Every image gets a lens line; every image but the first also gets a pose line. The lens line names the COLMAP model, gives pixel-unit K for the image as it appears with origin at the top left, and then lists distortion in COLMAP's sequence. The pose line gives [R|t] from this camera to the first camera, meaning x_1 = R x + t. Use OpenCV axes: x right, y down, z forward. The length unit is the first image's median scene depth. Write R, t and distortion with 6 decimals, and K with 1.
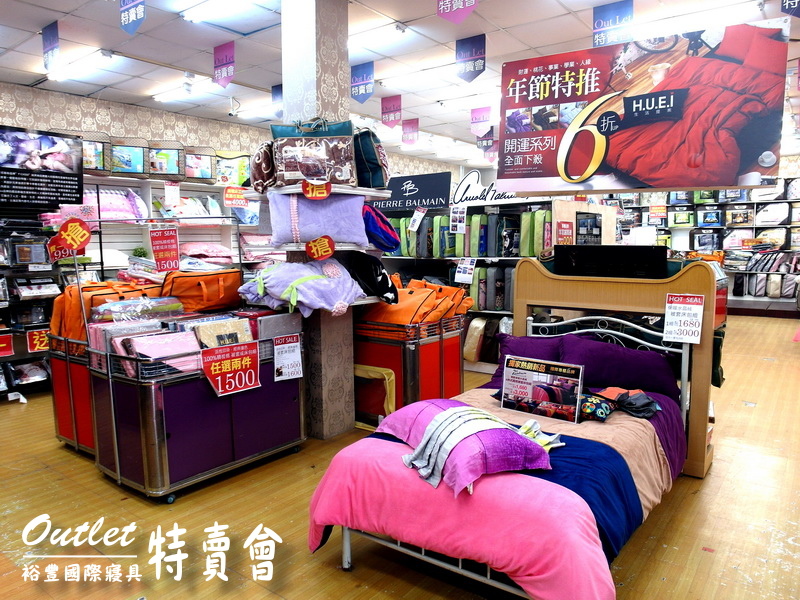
lens RADIAL K [[575.2, 0, 390.0], [0, 575.2, 300.0], [0, 0, 1]] dist [-0.048384, -0.000337]
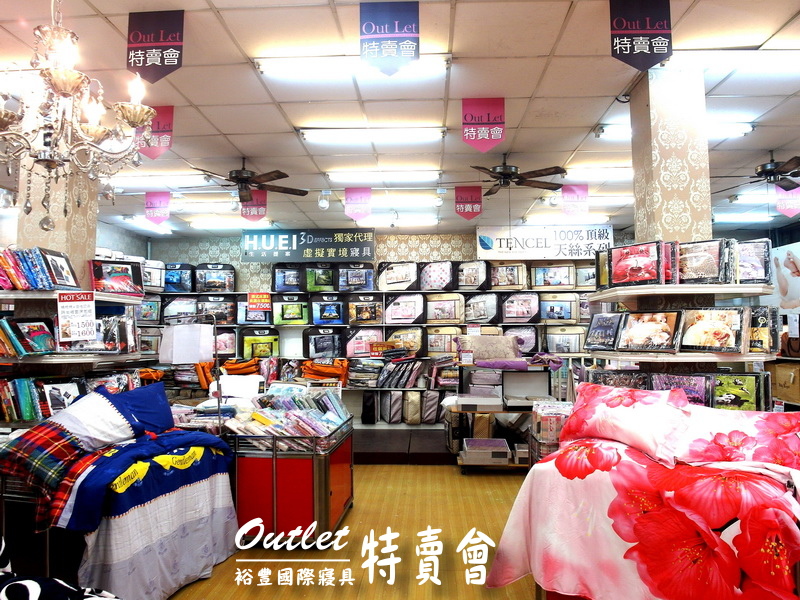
lens RADIAL K [[575.8, 0, 397.4], [0, 575.8, 299.1], [0, 0, 1]] dist [-0.045318, 0.003385]
pose [[0.820650, 0.041740, 0.569905, 0.240212], [0.053236, 0.987407, -0.148977, -0.052933], [-0.568946, 0.152597, 0.808093, 0.391321]]
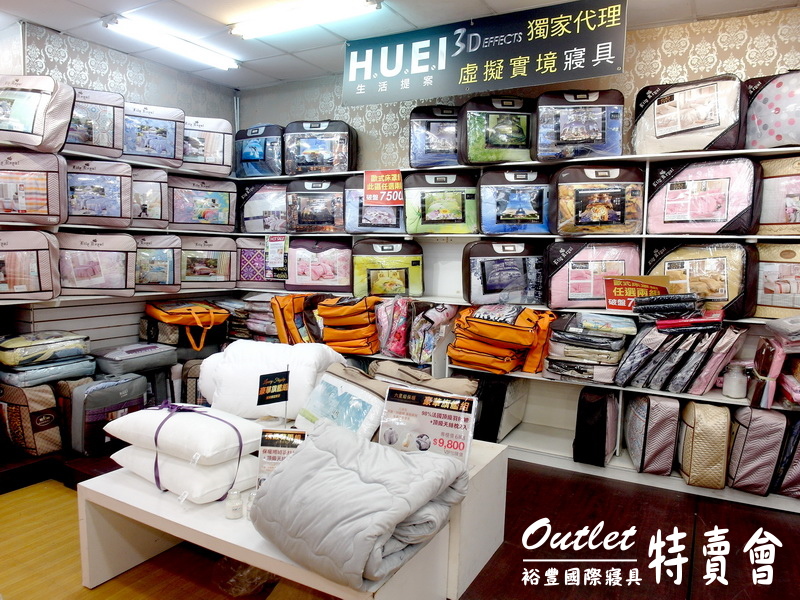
lens RADIAL K [[575.8, 0, 397.4], [0, 575.8, 299.1], [0, 0, 1]] dist [-0.045318, 0.003385]
pose [[0.988982, 0.019649, 0.146729, 0.479311], [-0.016819, 0.999648, -0.020504, -0.089627], [-0.147080, 0.017810, 0.988964, 0.727789]]
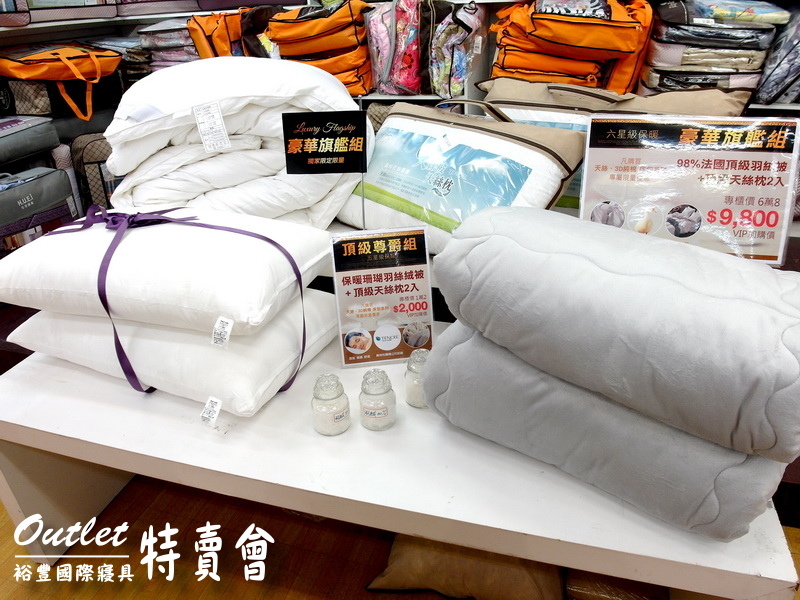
lens RADIAL K [[567.3, 0, 400.0], [0, 567.3, 300.0], [0, 0, 1]] dist [-0.048884, 0.003720]
pose [[0.935750, -0.188385, 0.298134, 0.441304], [0.062734, 0.920808, 0.384937, -0.071706], [-0.347040, -0.341501, 0.873464, 0.853504]]
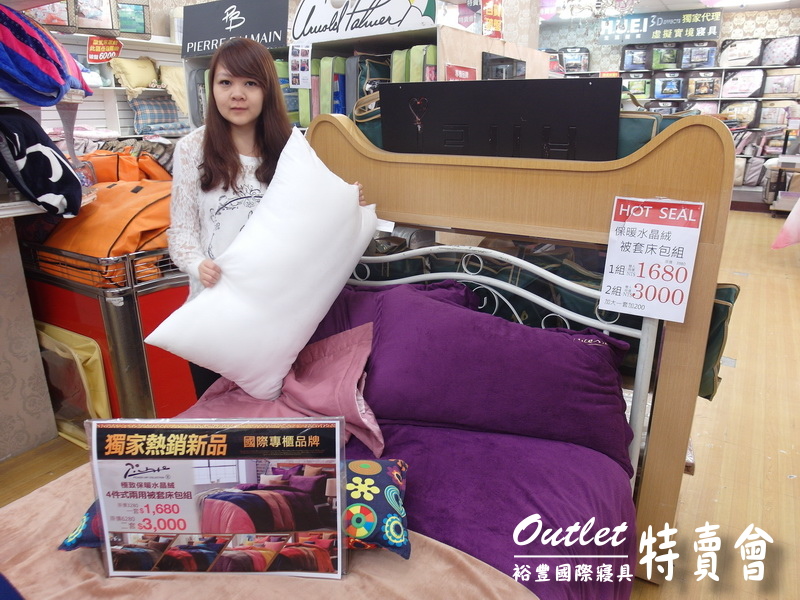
lens RADIAL K [[575.8, 0, 397.4], [0, 575.8, 299.1], [0, 0, 1]] dist [-0.045318, 0.003385]
pose [[0.995090, -0.023543, 0.096137, 0.085961], [0.004196, 0.980460, 0.196674, -0.006399], [-0.098889, -0.195305, 0.975744, 0.177978]]
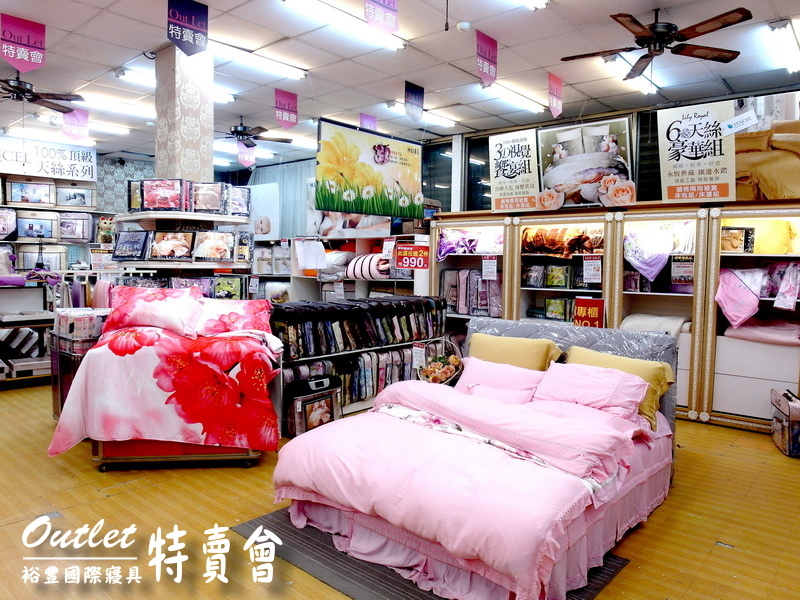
lens RADIAL K [[575.8, 0, 397.4], [0, 575.8, 299.1], [0, 0, 1]] dist [-0.045318, 0.003385]
pose [[0.053578, -0.053837, 0.997111, 0.132254], [0.087997, 0.994915, 0.048990, -0.043107], [-0.994679, 0.085118, 0.058043, 0.383173]]
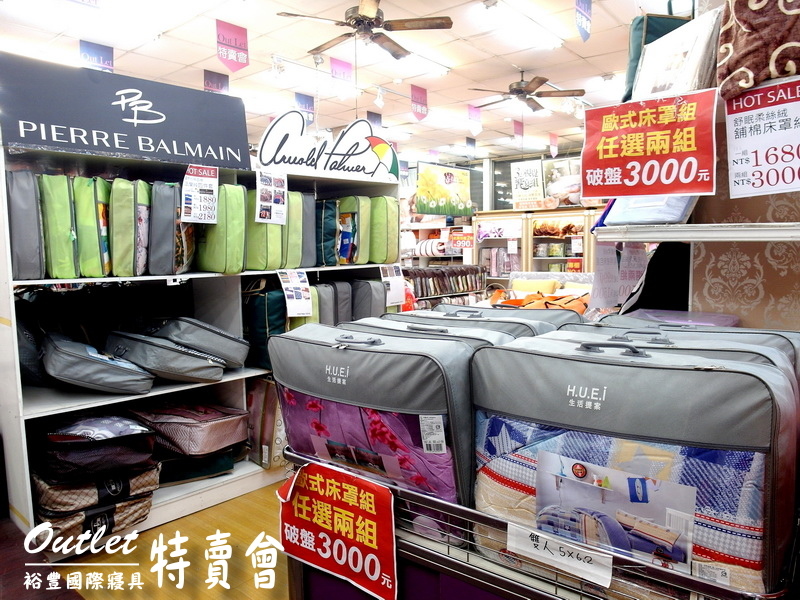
lens RADIAL K [[575.8, 0, 397.4], [0, 575.8, 299.1], [0, 0, 1]] dist [-0.045318, 0.003385]
pose [[0.035644, -0.075037, 0.996543, -0.215064], [0.114209, 0.990950, 0.070531, -0.039523], [-0.992817, 0.111300, 0.043891, 0.475092]]
